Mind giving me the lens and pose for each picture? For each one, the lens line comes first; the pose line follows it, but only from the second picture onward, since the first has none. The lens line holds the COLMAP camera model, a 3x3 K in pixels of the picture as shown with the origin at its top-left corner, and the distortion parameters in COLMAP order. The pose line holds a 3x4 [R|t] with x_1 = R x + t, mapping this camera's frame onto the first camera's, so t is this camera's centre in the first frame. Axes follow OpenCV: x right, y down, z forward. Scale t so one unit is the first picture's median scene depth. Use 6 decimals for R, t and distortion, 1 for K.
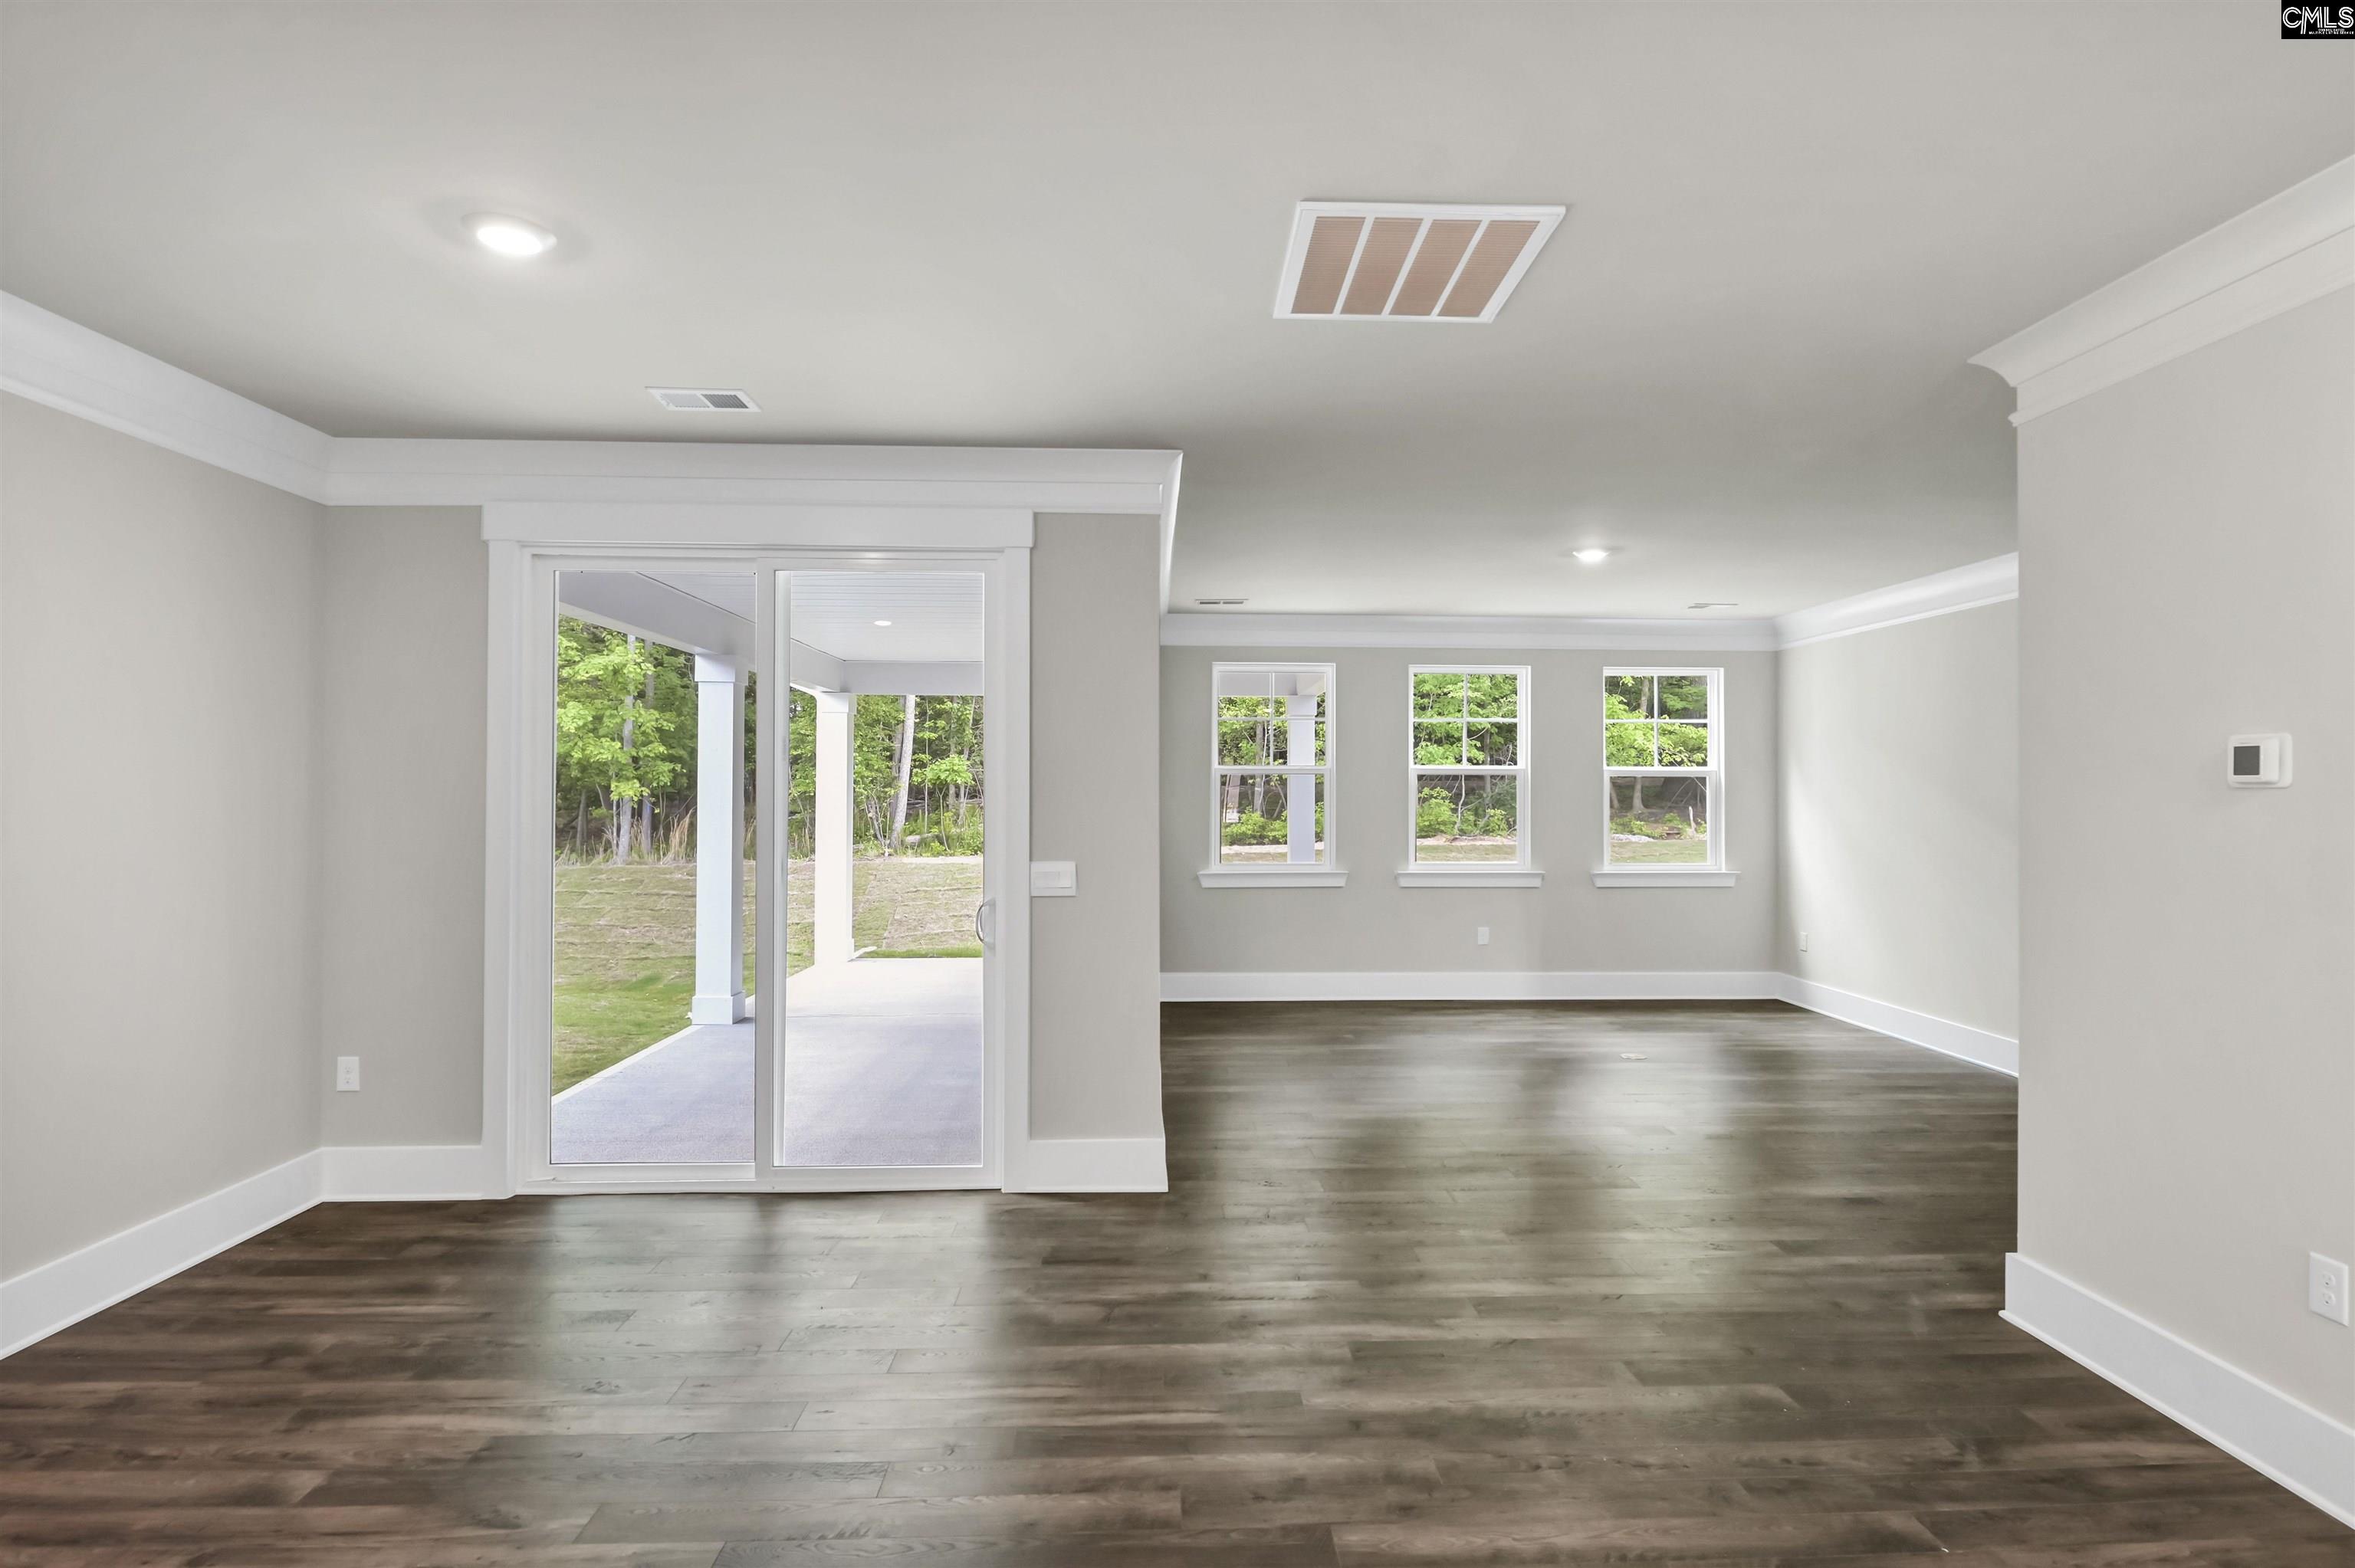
lens RADIAL K [[1183.6, 0, 1221.7], [0, 1183.6, 779.5], [0, 0, 1]] dist [0.005259, -0.011662]
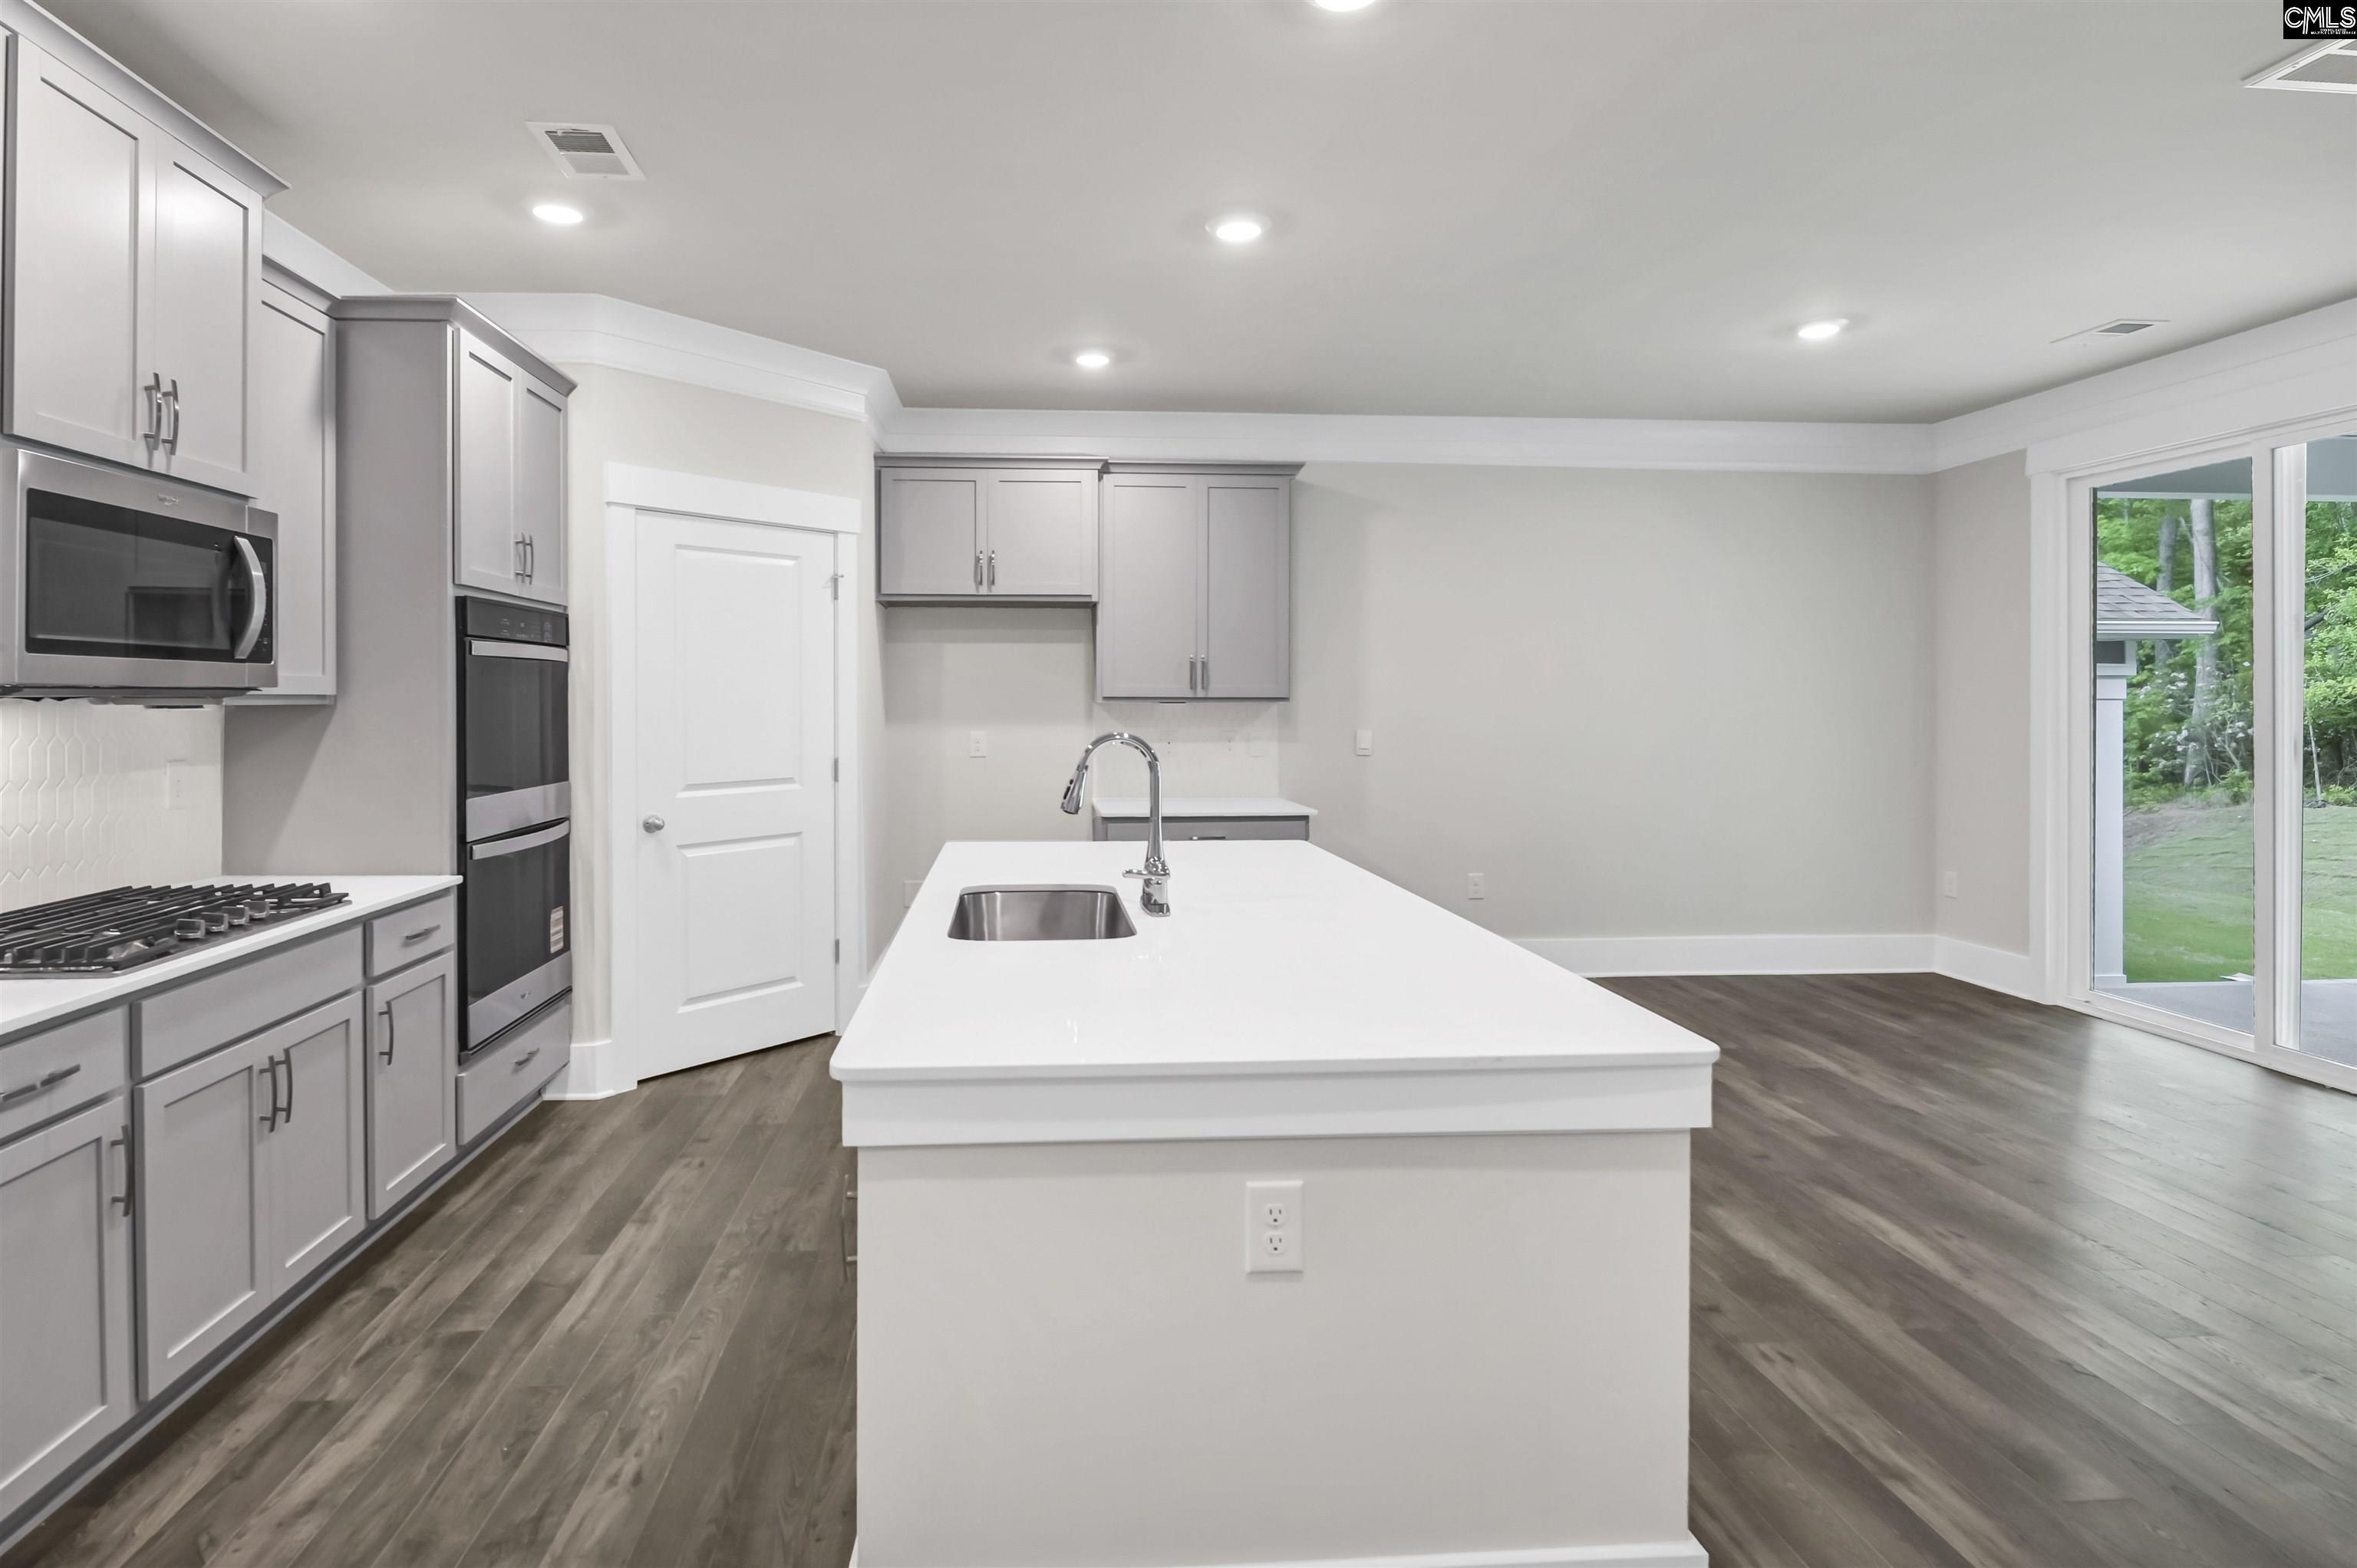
lens RADIAL K [[1184.7, 0, 1095.7], [0, 1184.7, 693.1], [0, 0, 1]] dist [0.005259, -0.011662]
pose [[0.011381, -0.007368, -0.999908, 0.702243], [0.013145, 0.999888, -0.007218, 0.027241], [0.999849, -0.013062, 0.011477, -0.008201]]
